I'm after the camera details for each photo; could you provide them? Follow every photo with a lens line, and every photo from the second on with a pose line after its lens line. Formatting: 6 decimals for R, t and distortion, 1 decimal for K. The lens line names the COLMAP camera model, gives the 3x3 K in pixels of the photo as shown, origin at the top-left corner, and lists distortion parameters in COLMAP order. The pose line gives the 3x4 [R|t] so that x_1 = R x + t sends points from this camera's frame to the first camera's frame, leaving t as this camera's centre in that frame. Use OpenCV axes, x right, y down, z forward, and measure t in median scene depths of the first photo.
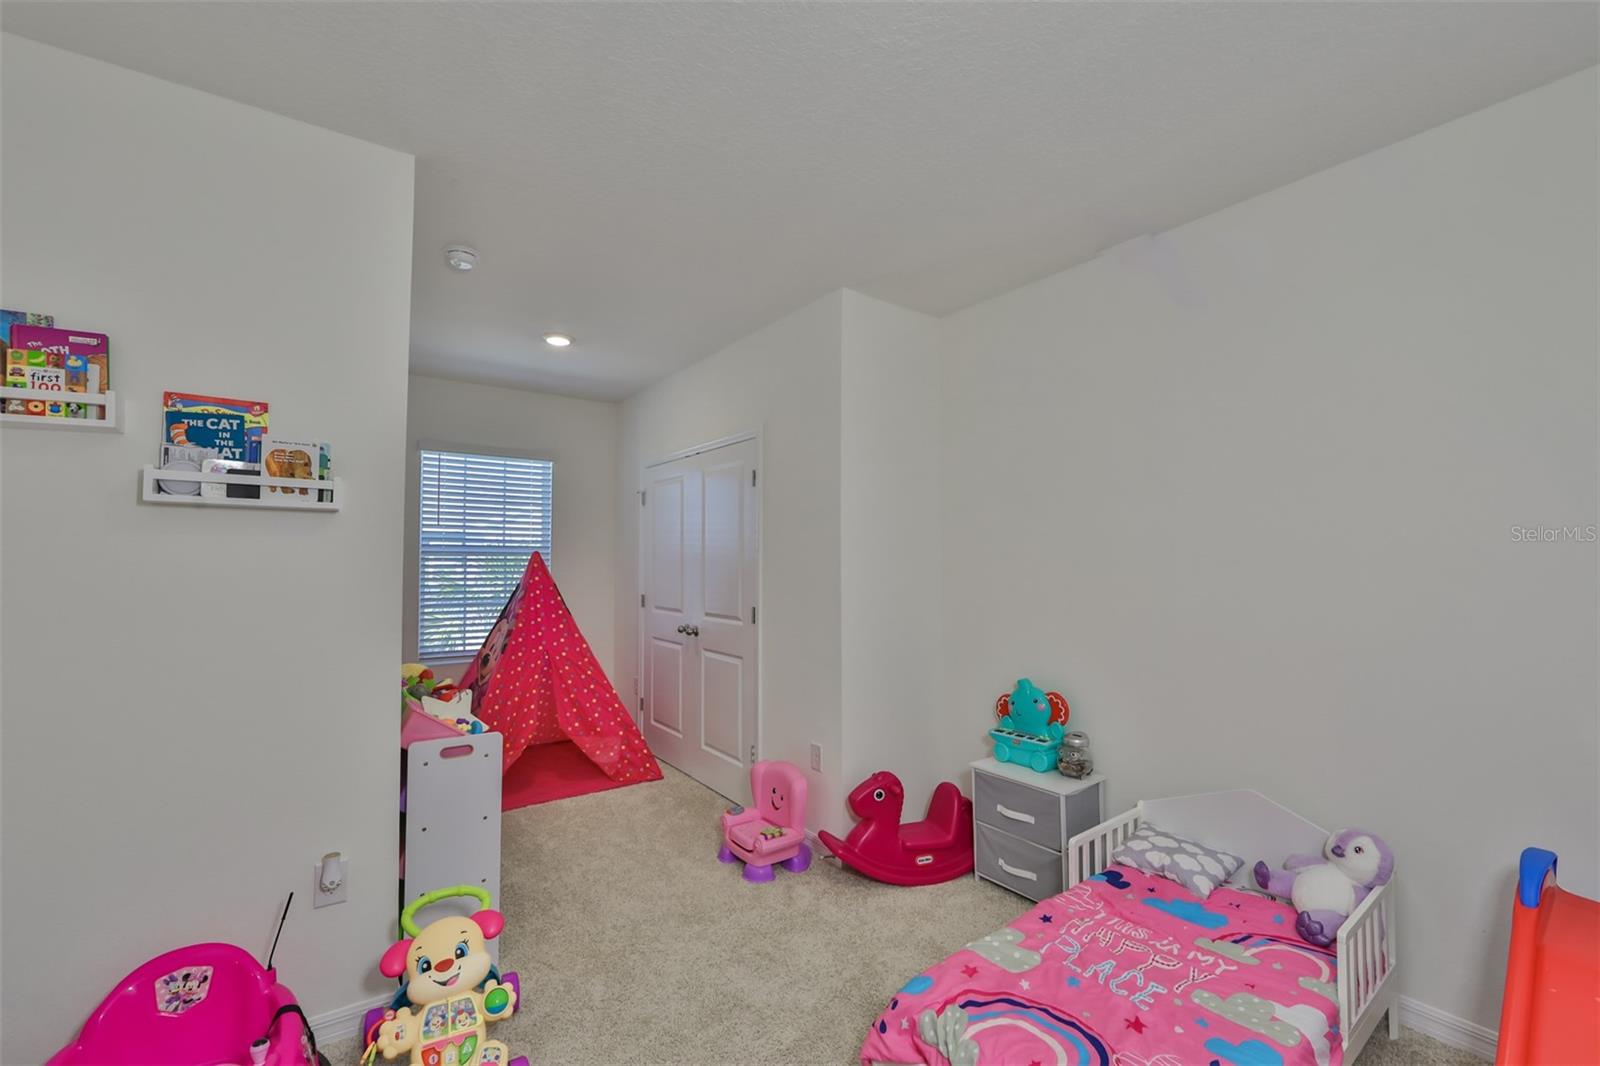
lens RADIAL K [[685.1, 0, 768.7], [0, 685.1, 563.0], [0, 0, 1]] dist [-0.001680, 0.000599]
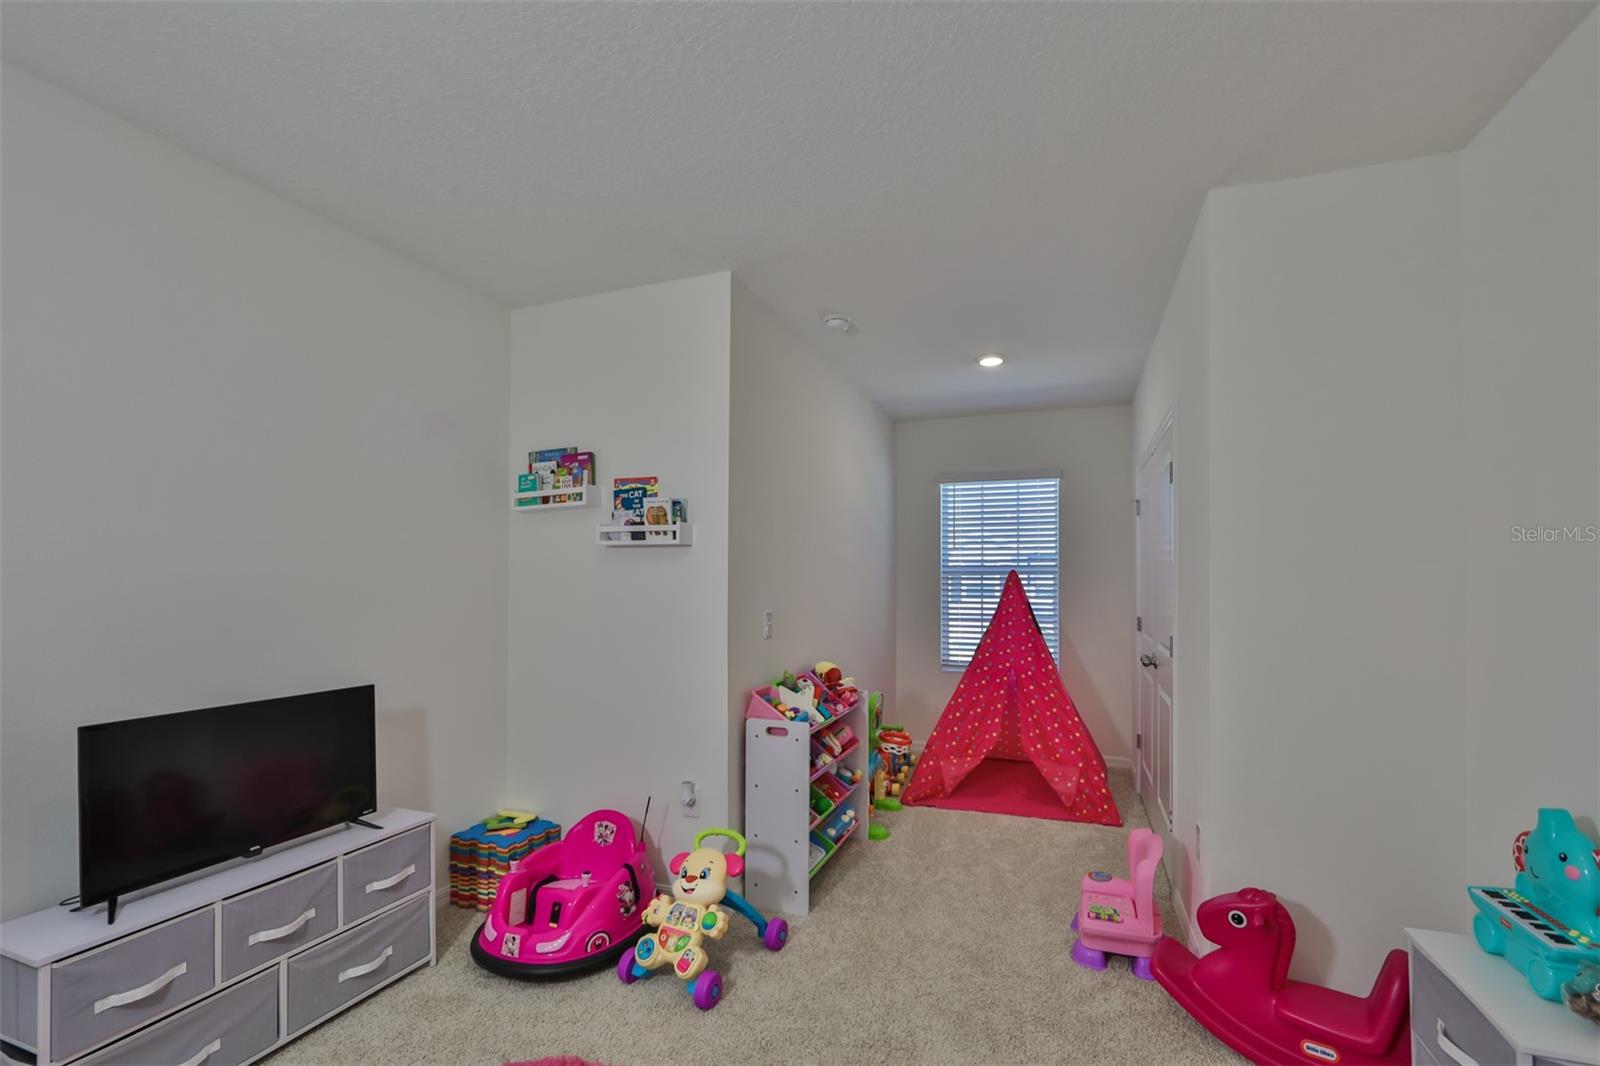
lens RADIAL K [[663.4, 0, 802.2], [0, 663.4, 599.9], [0, 0, 1]] dist [-0.000643, 0.000517]
pose [[0.579798, 0.020066, -0.814513, 0.658986], [0.001350, 0.999672, 0.025588, 0.003783], [0.814759, -0.015935, 0.579581, 0.398344]]
